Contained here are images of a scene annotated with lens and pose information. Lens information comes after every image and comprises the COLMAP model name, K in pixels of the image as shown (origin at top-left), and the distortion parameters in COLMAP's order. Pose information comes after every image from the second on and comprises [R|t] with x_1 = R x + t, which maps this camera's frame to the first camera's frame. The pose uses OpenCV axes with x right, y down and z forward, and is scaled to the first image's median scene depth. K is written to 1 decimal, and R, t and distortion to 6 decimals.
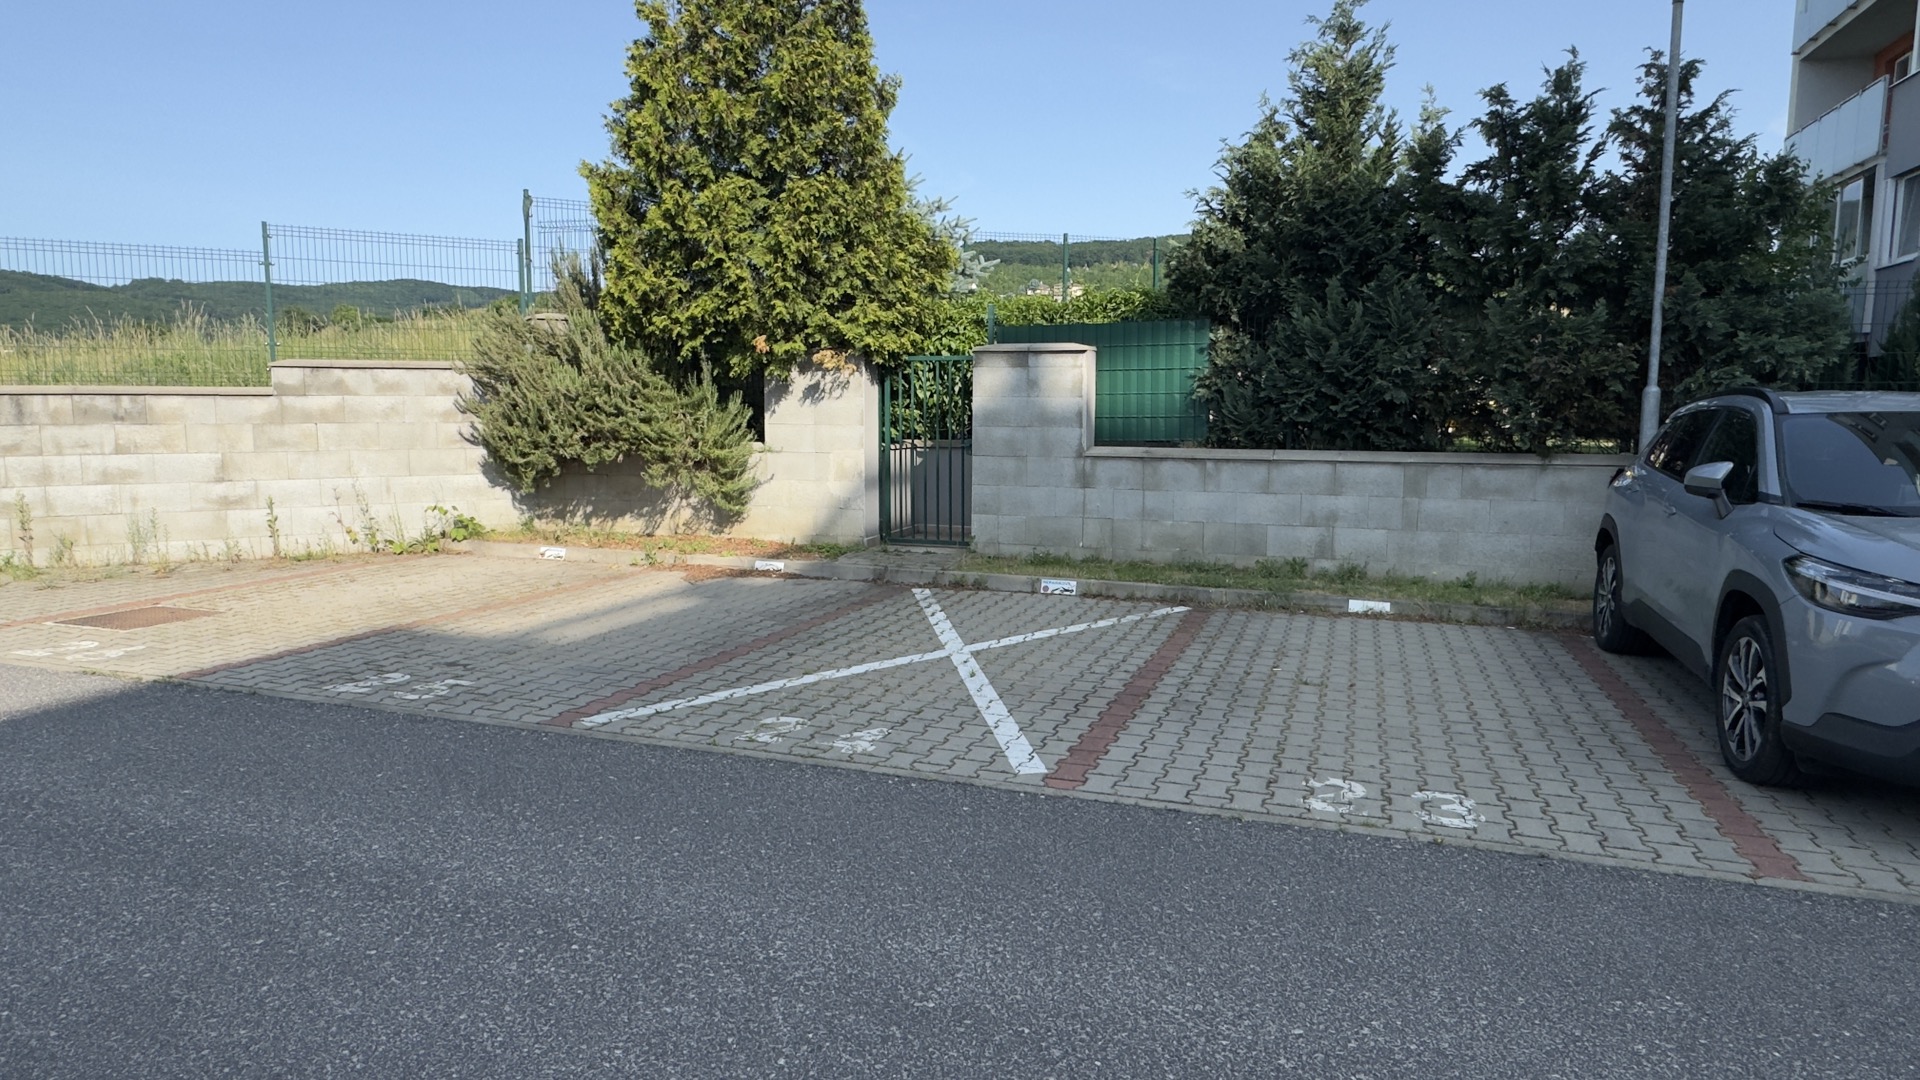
lens RADIAL K [[1150.3, 0, 960.6], [0, 1150.3, 529.7], [0, 0, 1]] dist [-0.002288, -0.001077]
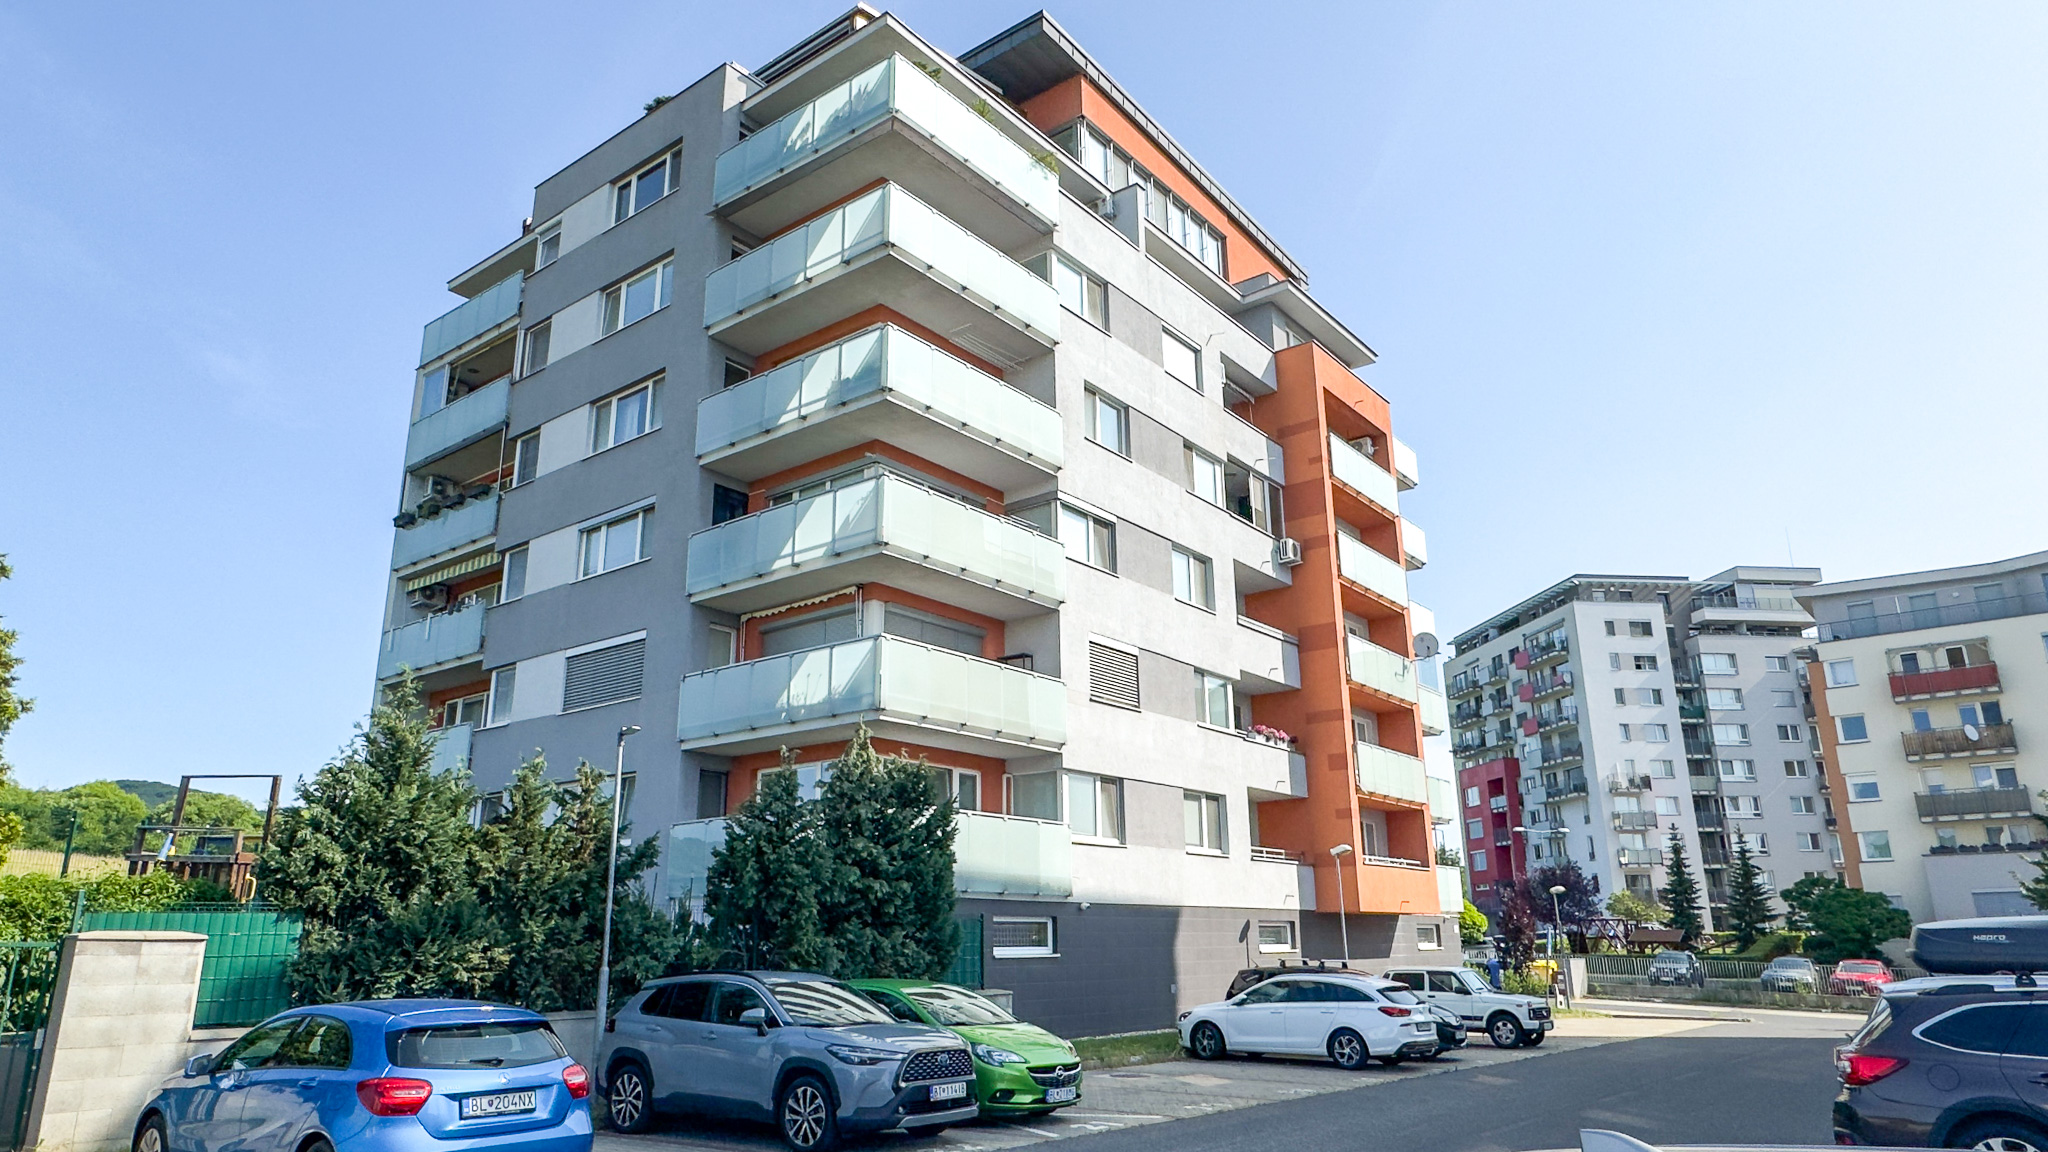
lens RADIAL K [[1227.0, 0, 1028.9], [0, 1227.0, 575.1], [0, 0, 1]] dist [-0.002288, -0.001077]
pose [[0.314725, 0.271009, 0.909671, -0.832679], [0.115501, 0.940317, -0.320100, -0.016258], [-0.942129, 0.205812, 0.264640, -0.140145]]
